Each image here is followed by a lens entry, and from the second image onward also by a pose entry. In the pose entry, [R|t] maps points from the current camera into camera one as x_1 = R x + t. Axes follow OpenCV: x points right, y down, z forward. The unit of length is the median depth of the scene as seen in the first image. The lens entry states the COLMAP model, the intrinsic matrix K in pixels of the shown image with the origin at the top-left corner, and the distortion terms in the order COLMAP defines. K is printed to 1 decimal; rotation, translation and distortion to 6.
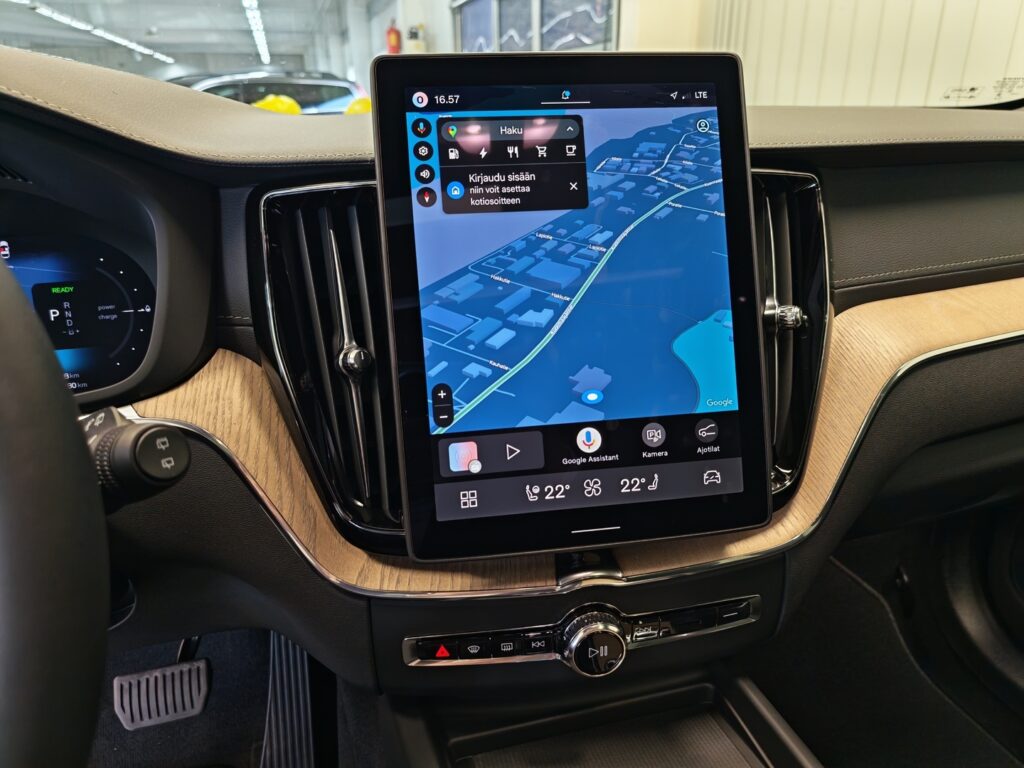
lens RADIAL K [[697.3, 0, 512.0], [0, 697.3, 384.0], [0, 0, 1]] dist [0.011028, 0.001338]
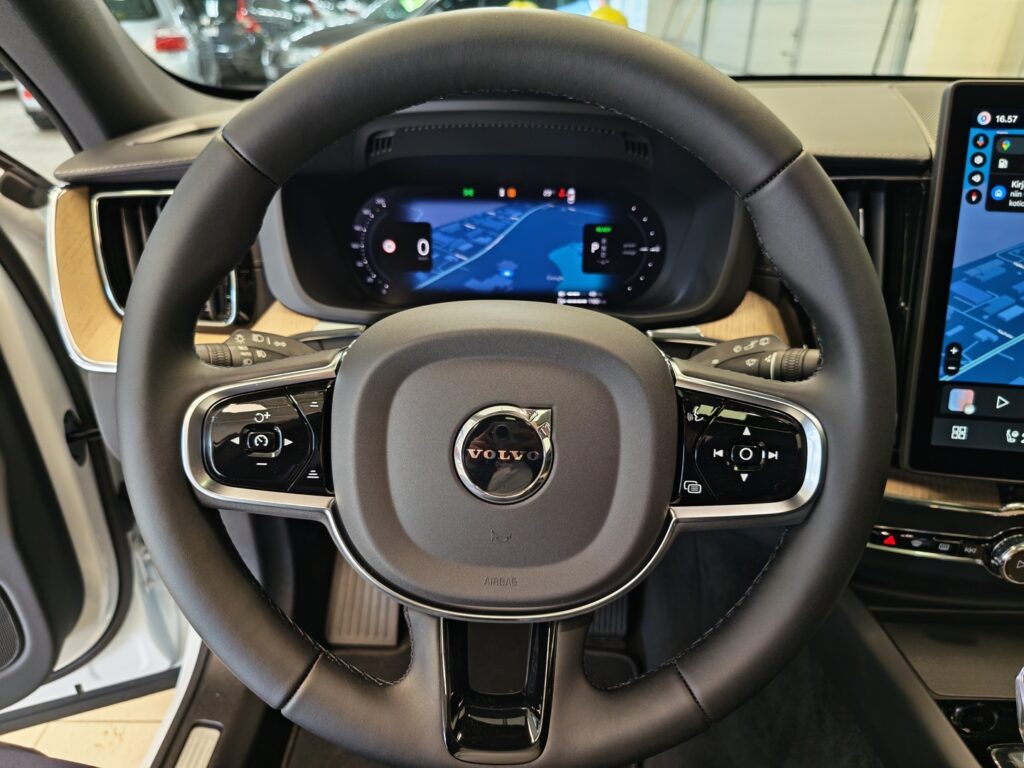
lens RADIAL K [[712.5, 0, 508.6], [0, 712.5, 381.8], [0, 0, 1]] dist [0.001221, -0.005500]
pose [[0.958495, 0.149878, -0.242536, -0.540553], [-0.124009, 0.985155, 0.118708, 0.016624], [0.256727, -0.083704, 0.962852, -0.476828]]
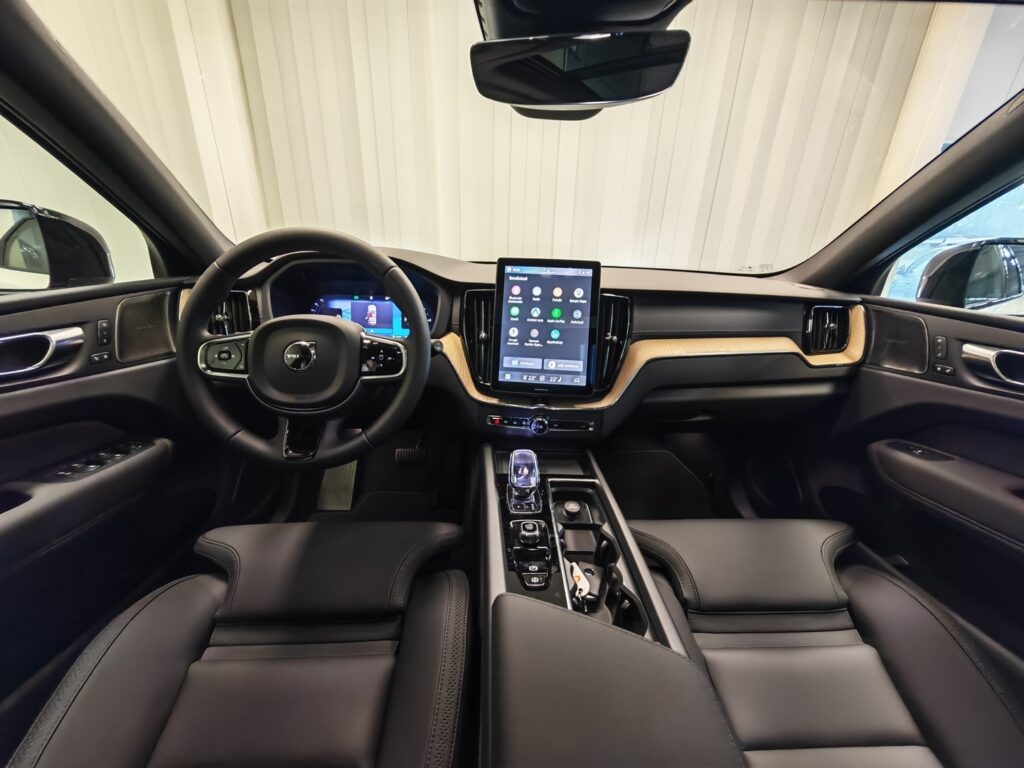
lens RADIAL K [[383.2, 0, 509.5], [0, 383.2, 389.7], [0, 0, 1]] dist [-0.000470, 0.000021]
pose [[0.972889, 0.128395, -0.192357, 0.331819], [-0.130059, 0.991498, 0.004007, 0.216890], [0.191236, 0.021119, 0.981317, -0.957193]]
